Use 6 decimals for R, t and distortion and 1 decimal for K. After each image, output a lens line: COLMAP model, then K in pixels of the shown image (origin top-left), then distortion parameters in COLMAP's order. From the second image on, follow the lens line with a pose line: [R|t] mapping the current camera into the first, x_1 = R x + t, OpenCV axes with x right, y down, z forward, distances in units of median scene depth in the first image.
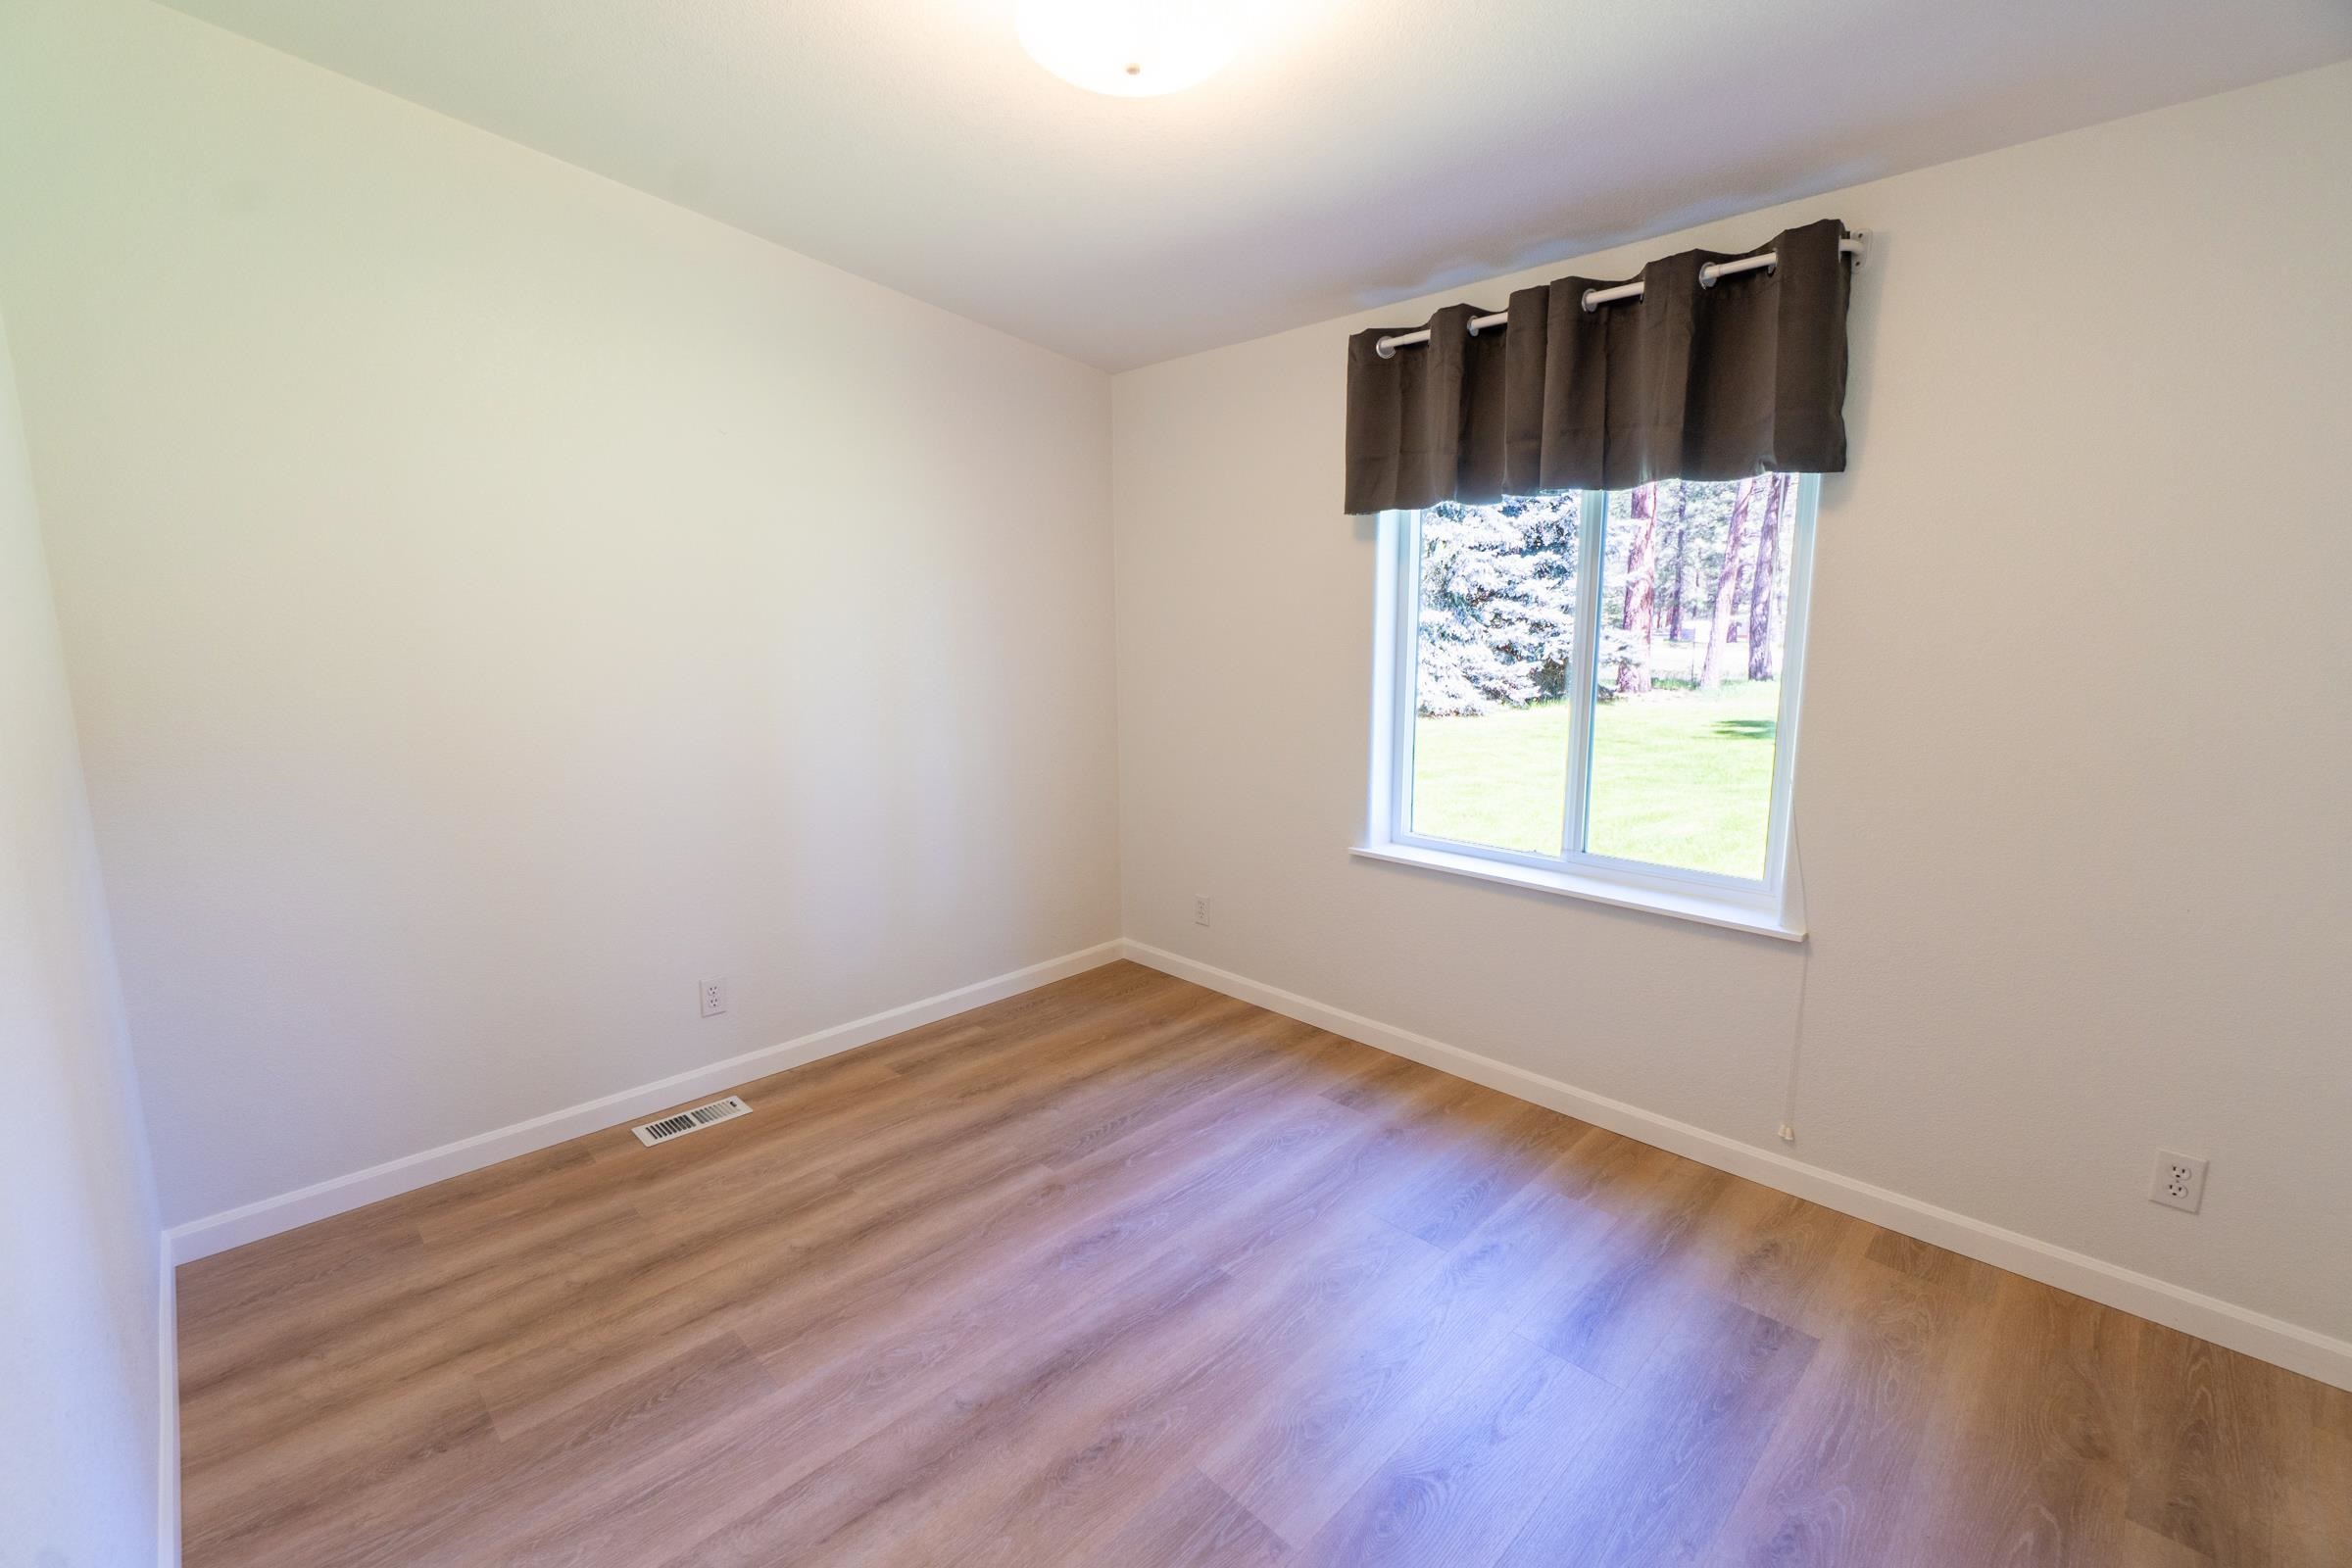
lens RADIAL K [[1034.7, 0, 1171.8], [0, 1034.7, 781.5], [0, 0, 1]] dist [-0.008631, 0.001508]
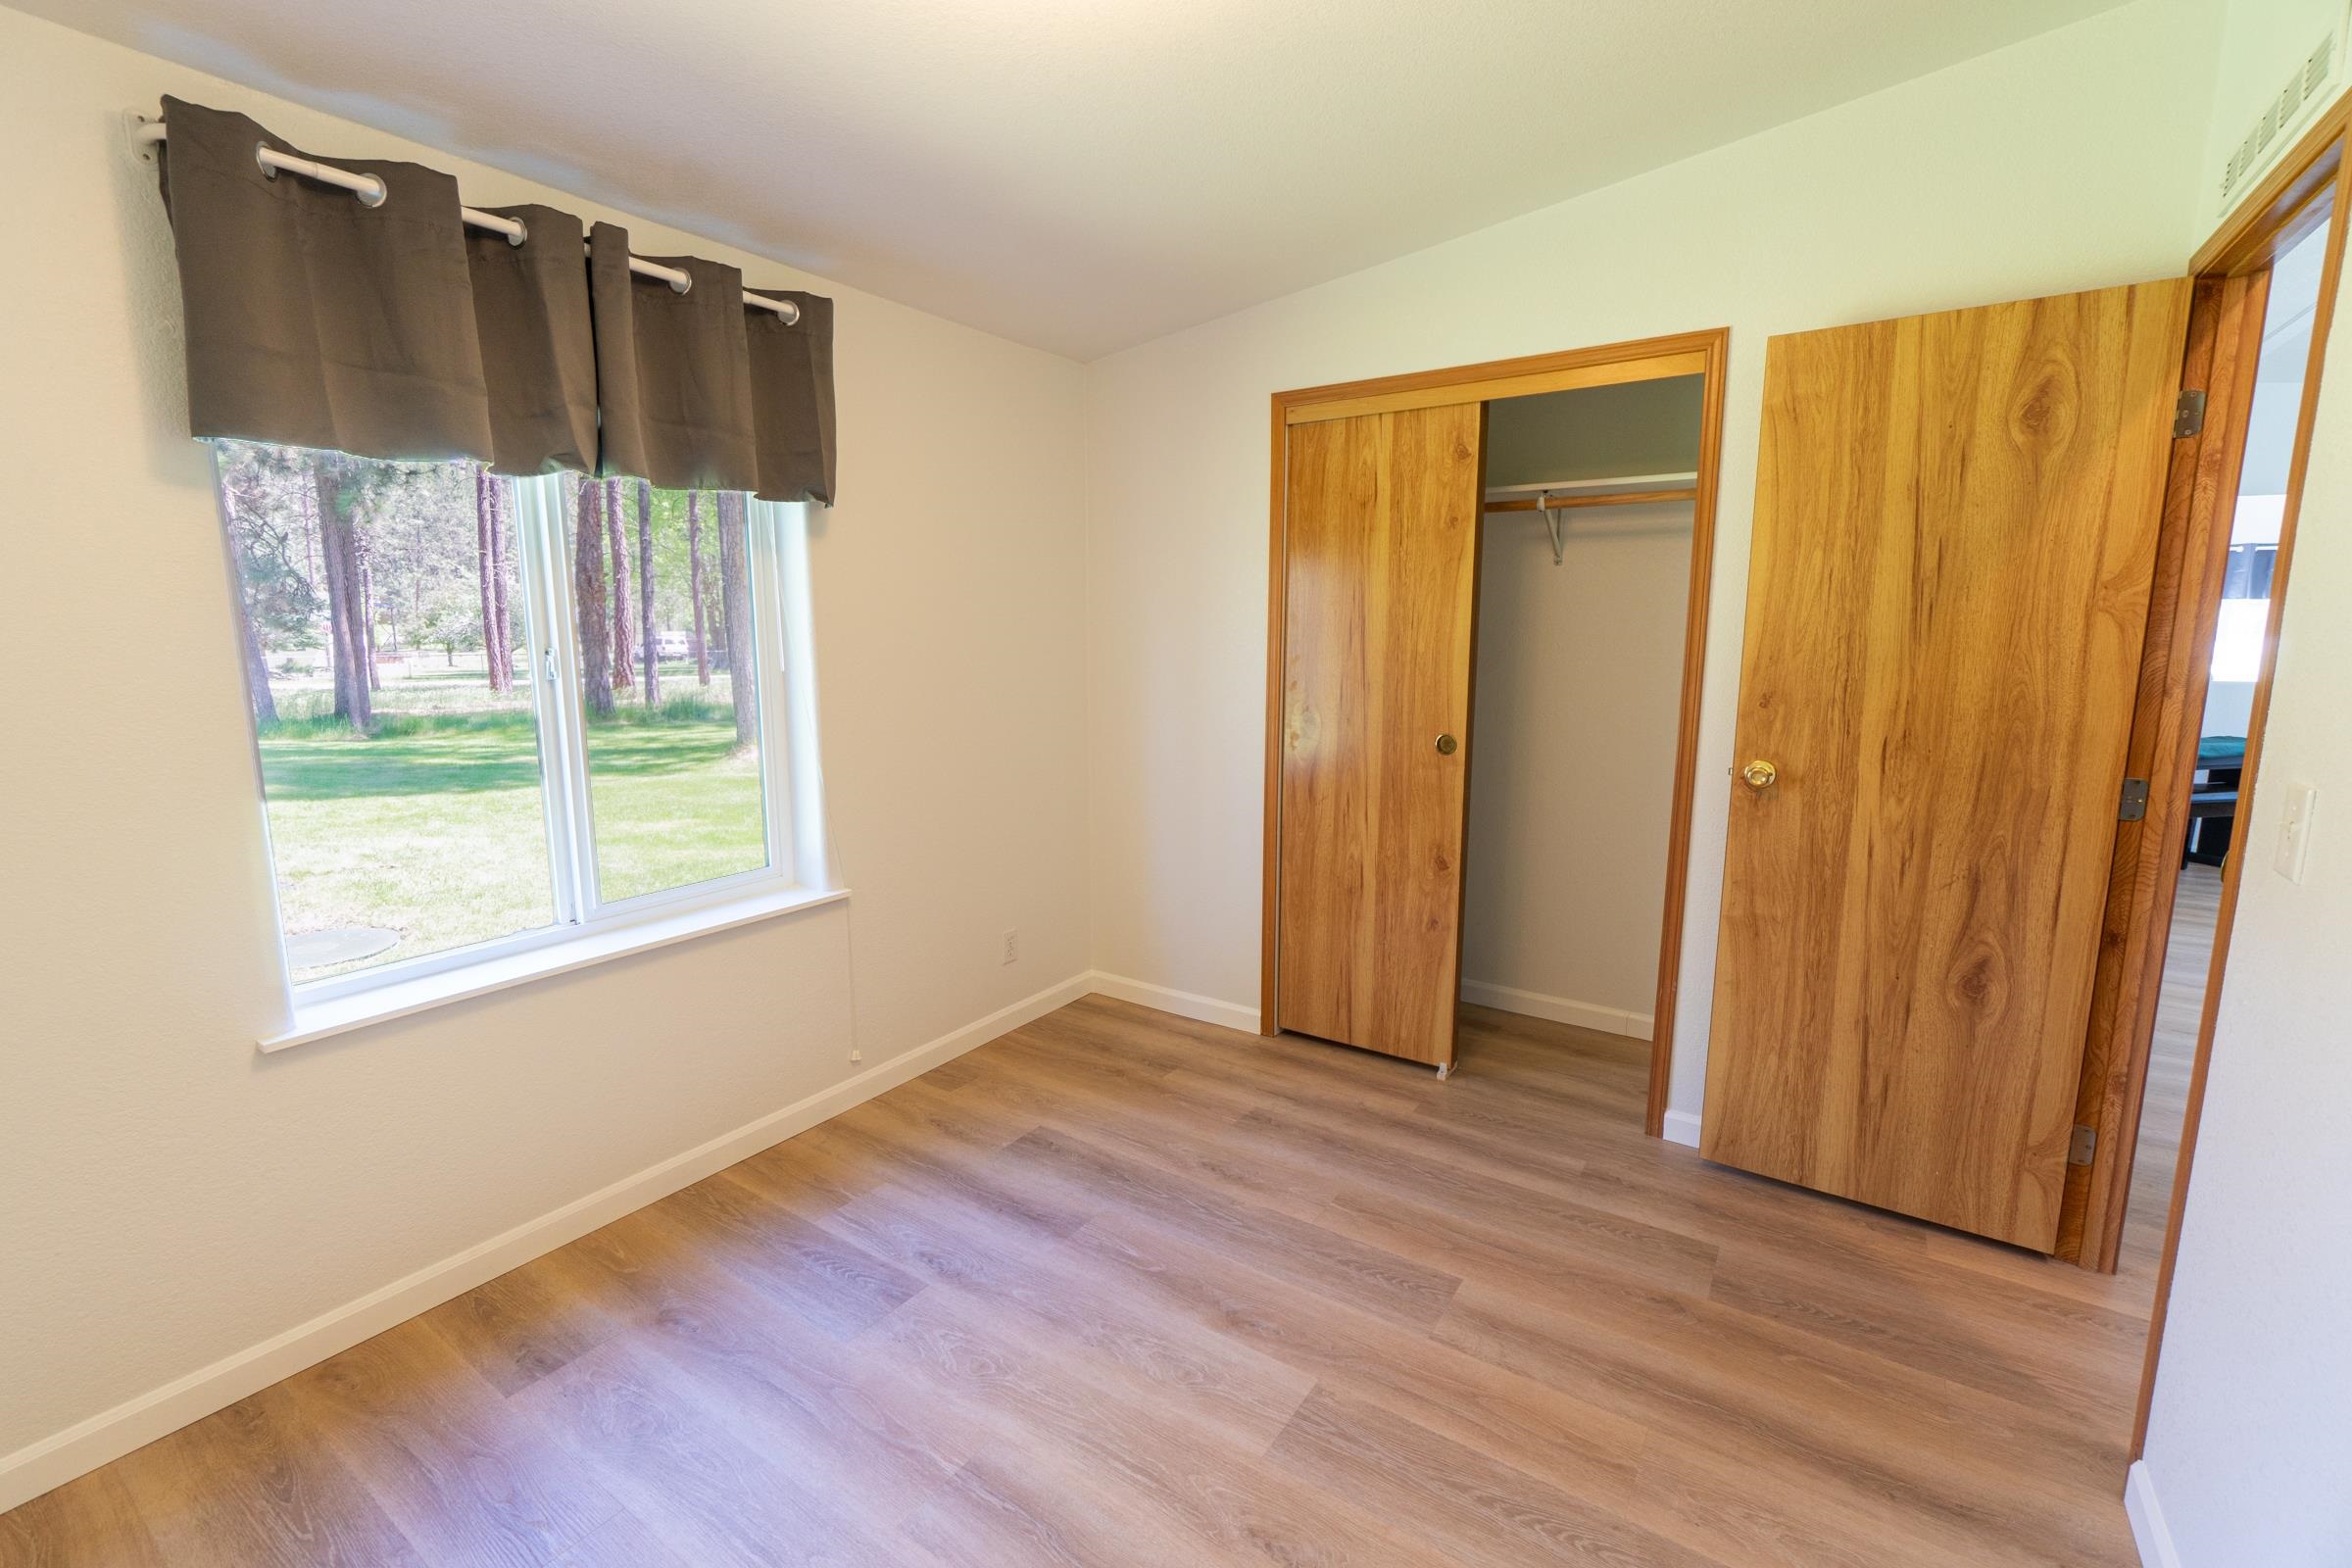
lens RADIAL K [[1034.7, 0, 1156.3], [0, 1034.7, 784.0], [0, 0, 1]] dist [-0.008631, 0.001508]
pose [[-0.216936, -0.143081, 0.965643, -0.637168], [0.157625, 0.971085, 0.179298, -0.136438], [-0.963376, 0.191105, -0.188110, 0.880313]]
